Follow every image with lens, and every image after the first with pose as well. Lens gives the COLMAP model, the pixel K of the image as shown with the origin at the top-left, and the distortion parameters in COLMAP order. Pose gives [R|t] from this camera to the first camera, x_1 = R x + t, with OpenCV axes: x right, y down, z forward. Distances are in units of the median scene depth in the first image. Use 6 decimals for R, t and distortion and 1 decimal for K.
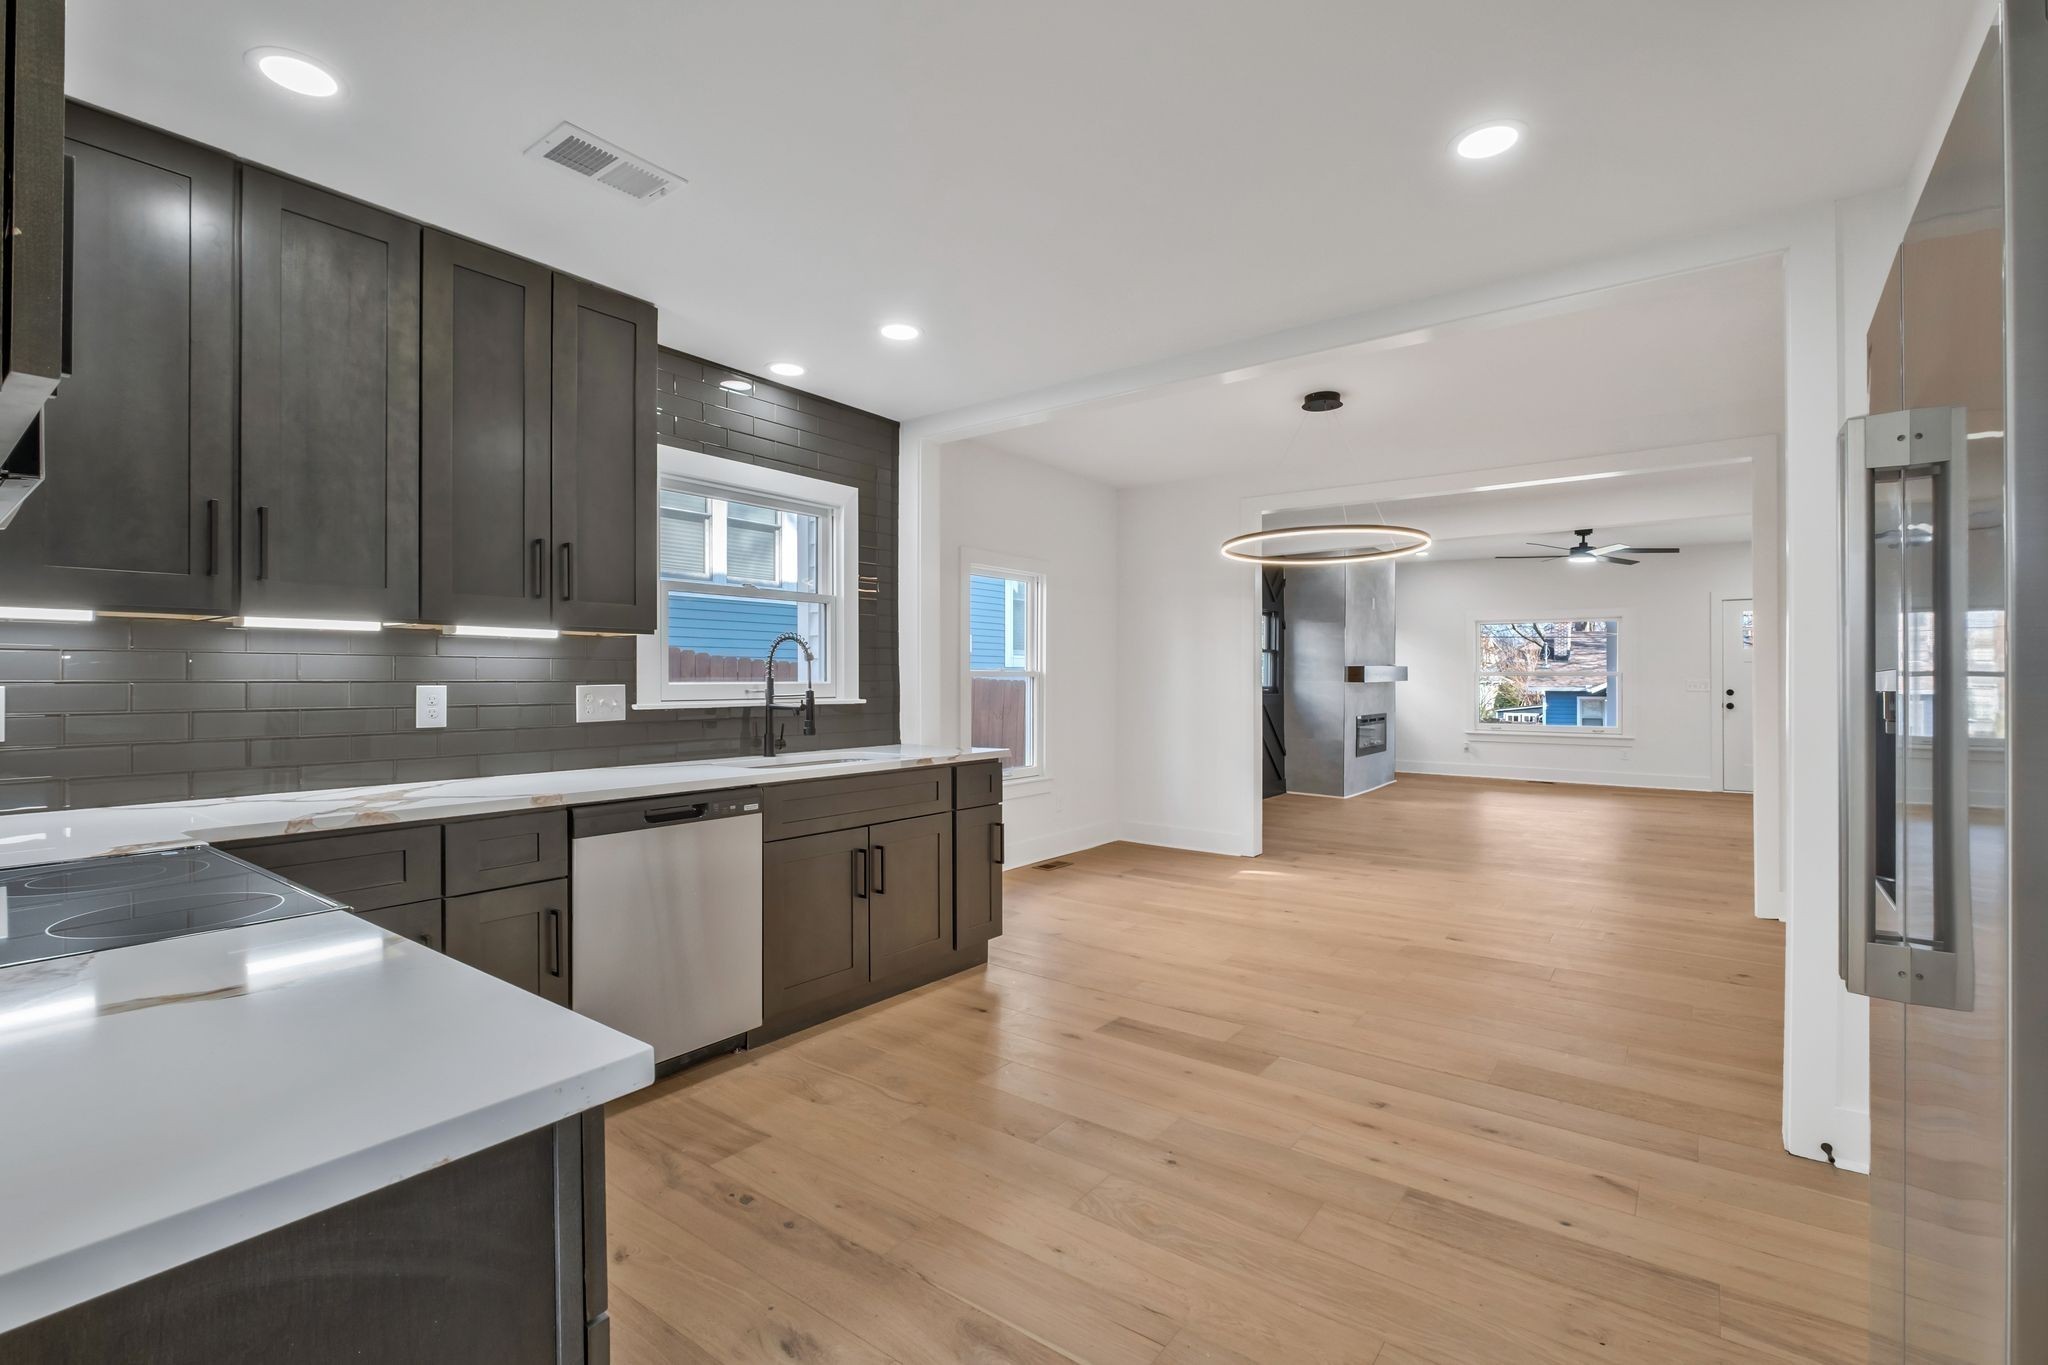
lens RADIAL K [[932.1, 0, 1031.3], [0, 932.1, 682.8], [0, 0, 1]] dist [-0.001508, -0.000234]
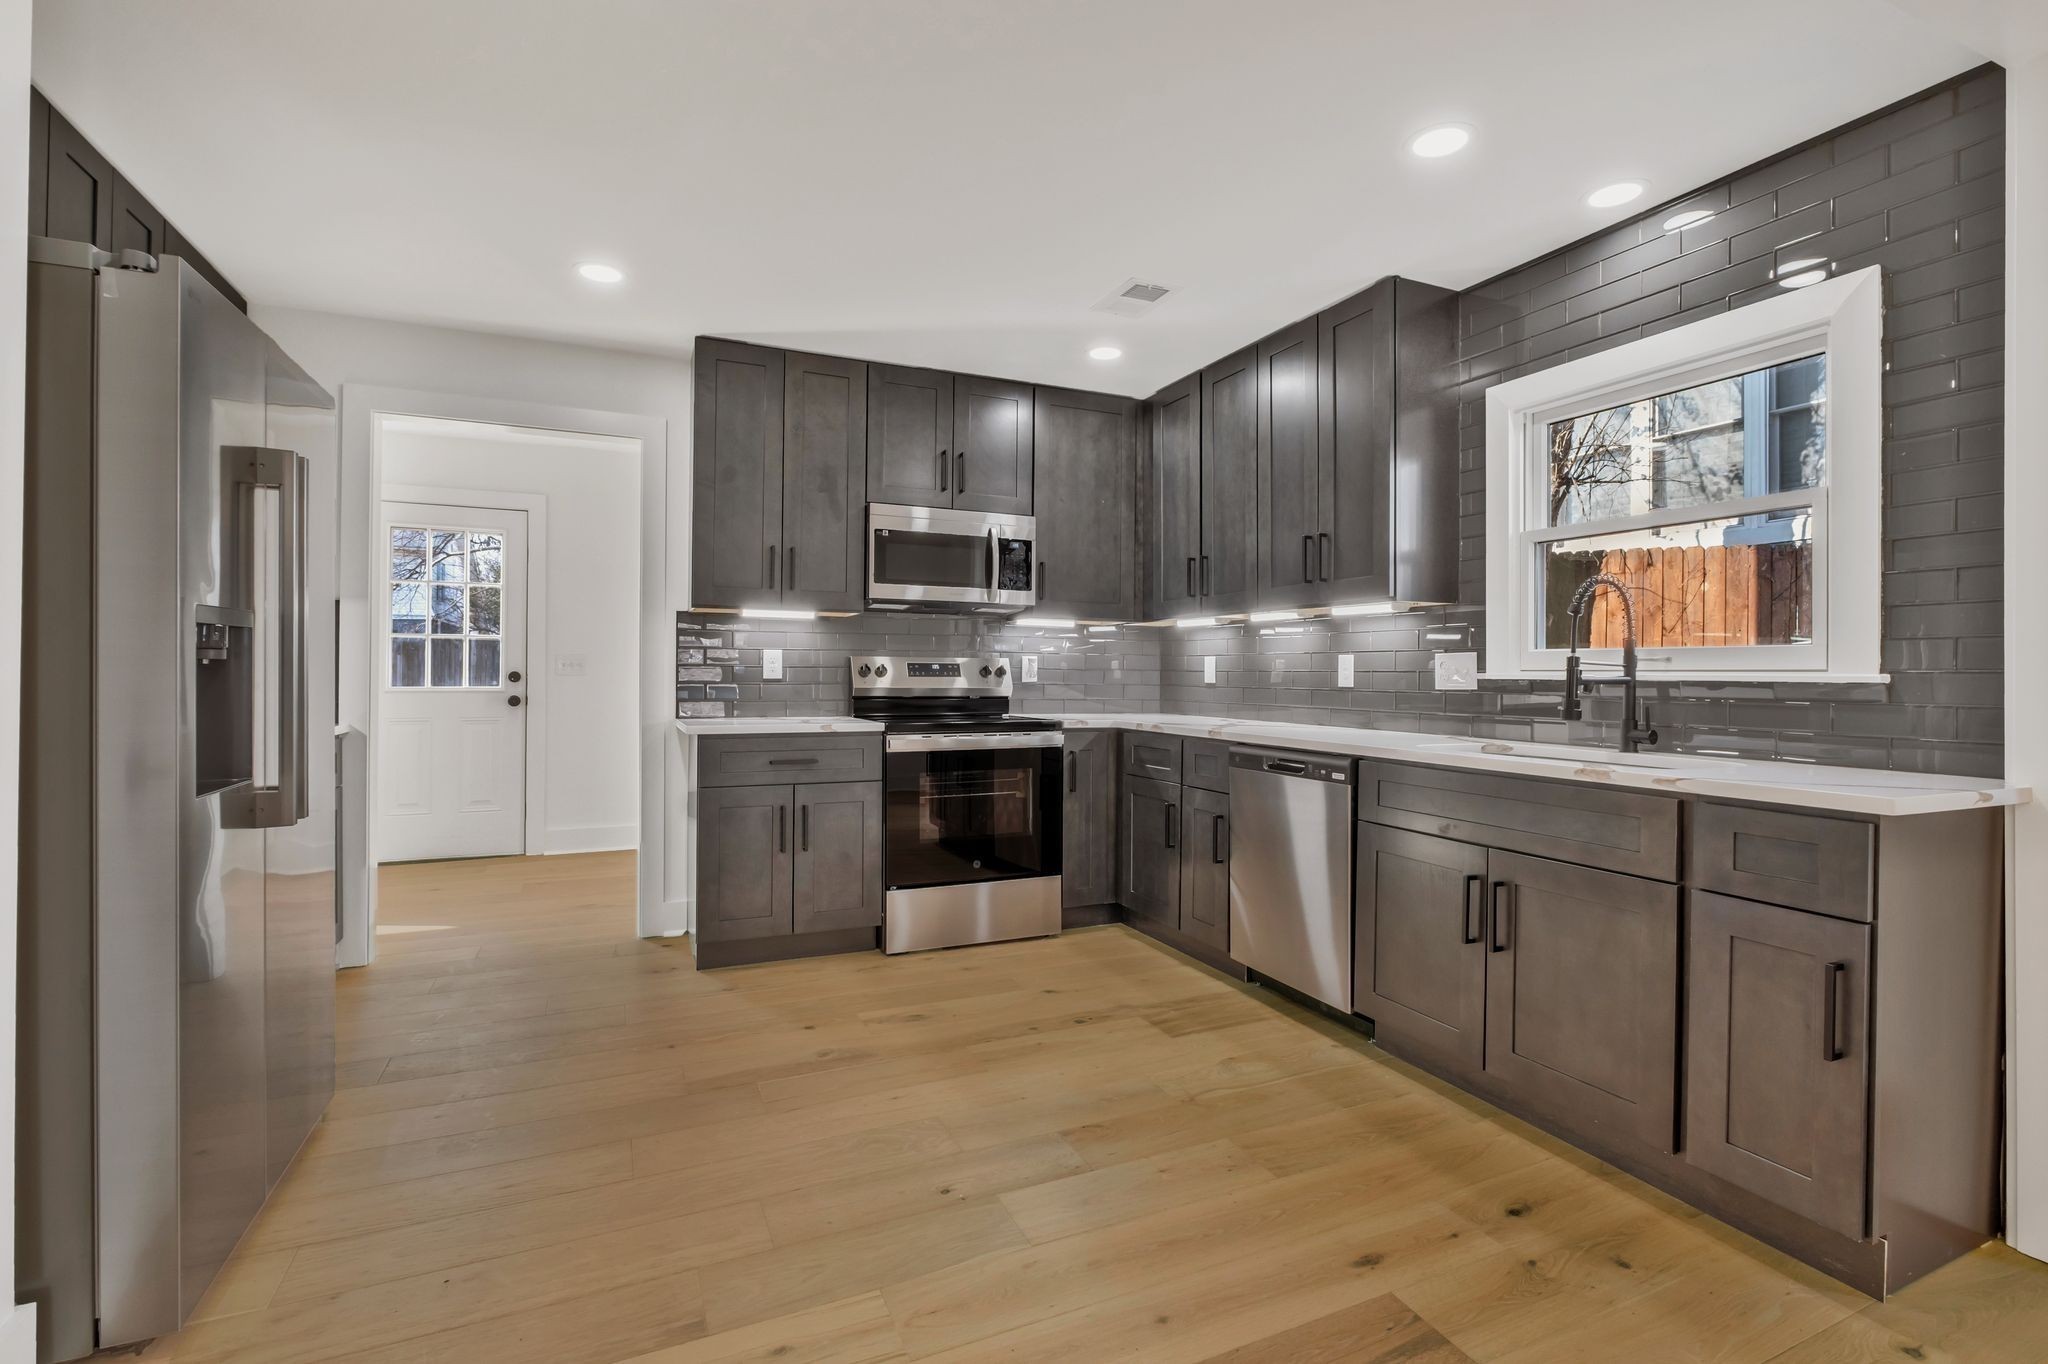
lens RADIAL K [[932.1, 0, 1031.3], [0, 932.1, 682.3], [0, 0, 1]] dist [-0.001508, -0.000234]
pose [[-0.487299, 0.006780, -0.873209, 0.733789], [-0.008779, 0.999881, 0.012663, 0.028926], [0.873191, 0.013837, -0.487181, 1.265860]]
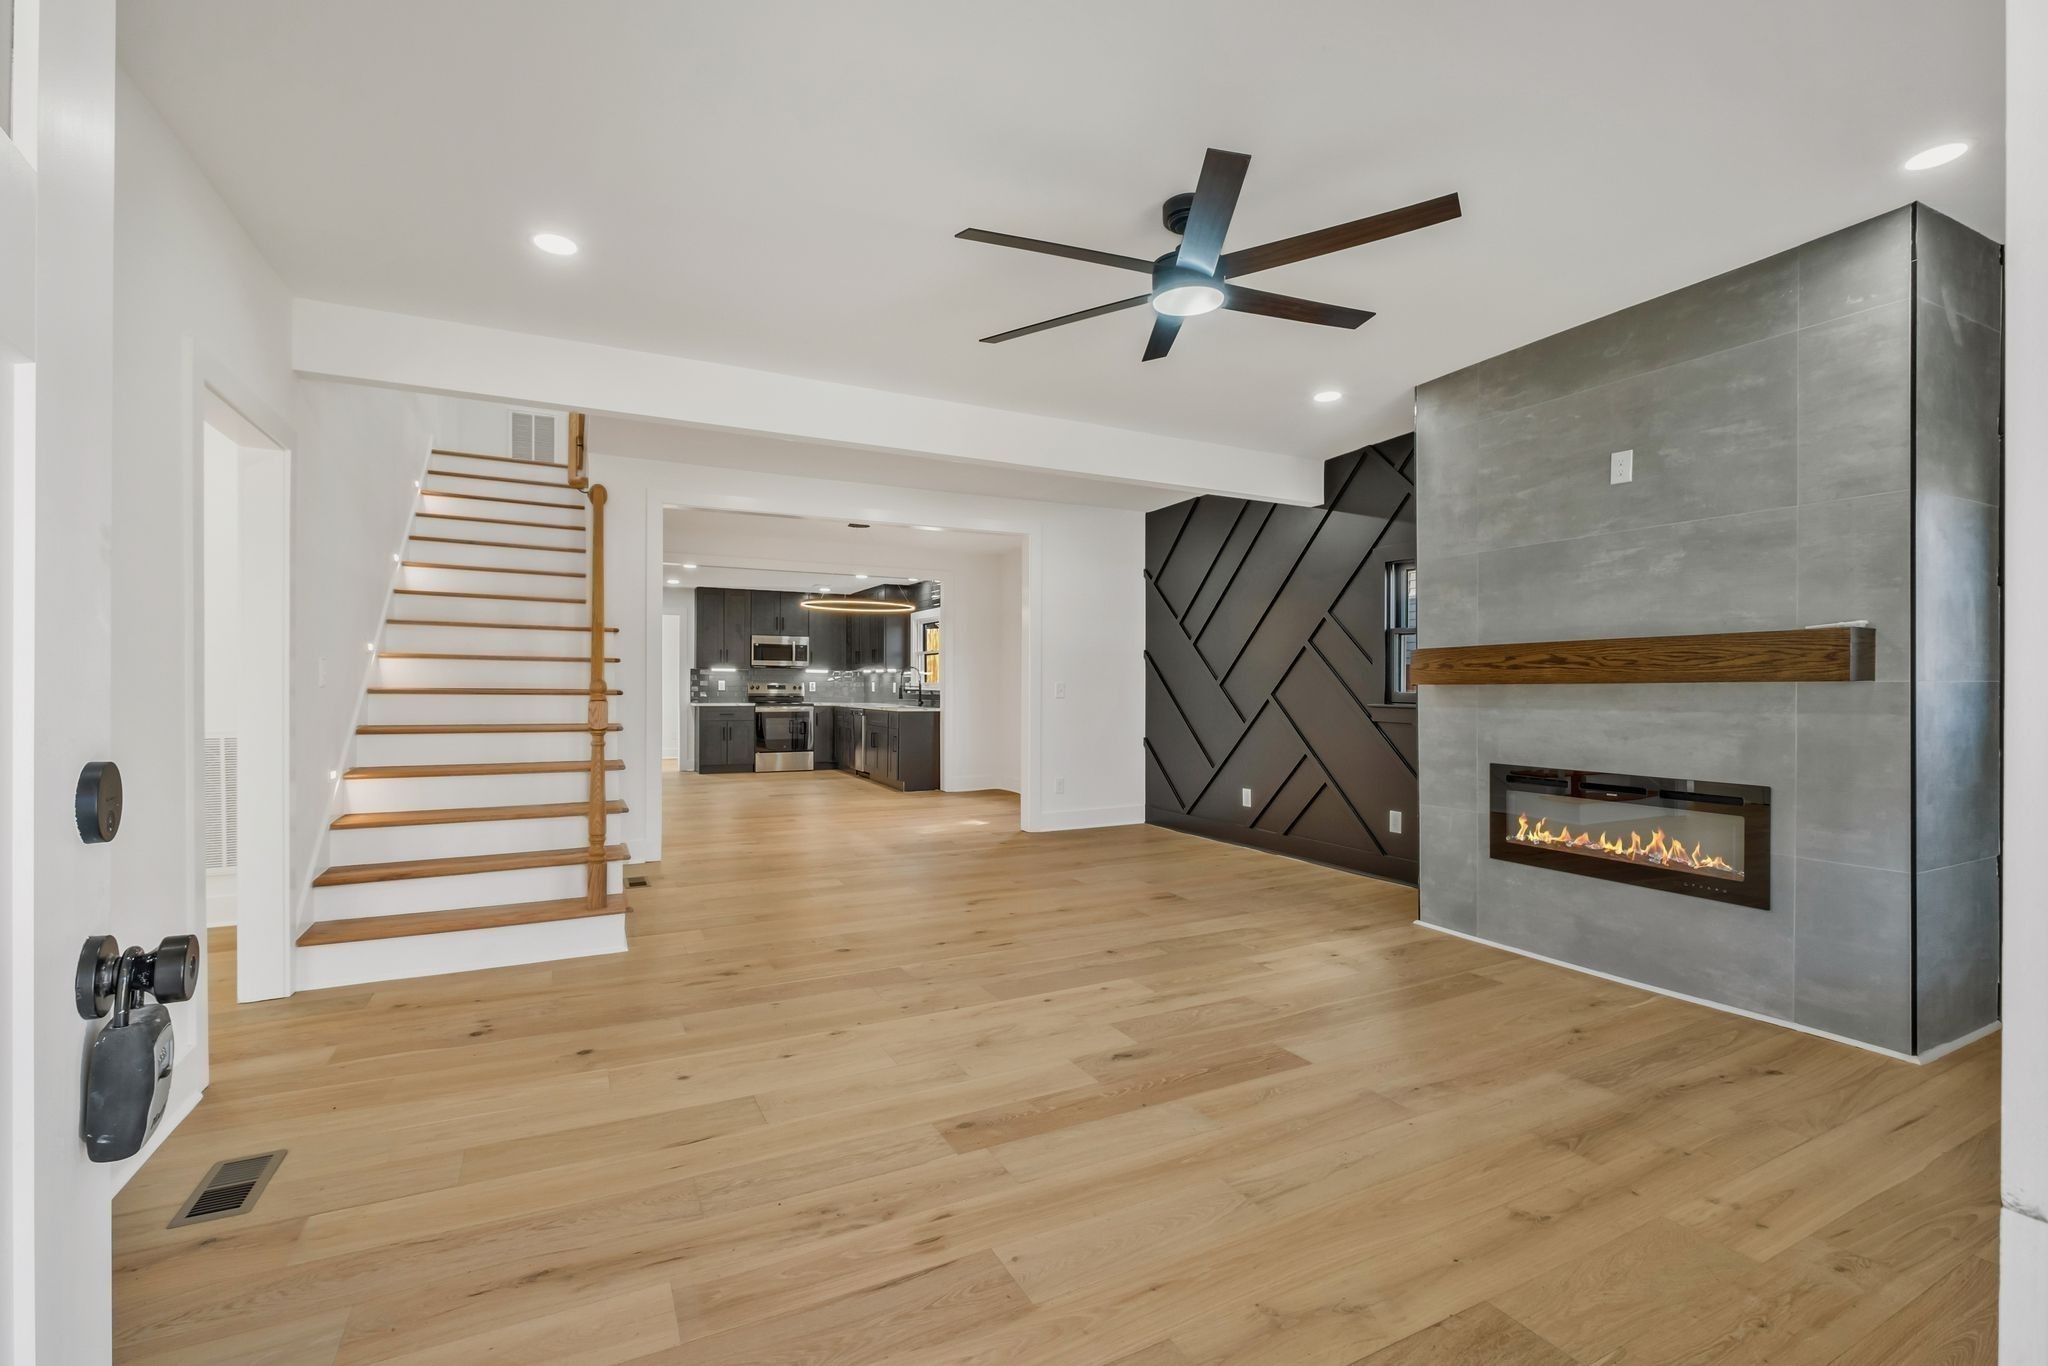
lens RADIAL K [[884.5, 0, 1029.3], [0, 884.5, 688.6], [0, 0, 1]] dist [-0.004152, -0.000494]
pose [[-0.449745, 0.000507, -0.893157, 2.829229], [-0.005481, 0.999979, 0.003328, 0.014741], [0.893140, 0.006392, -0.449733, 3.475517]]
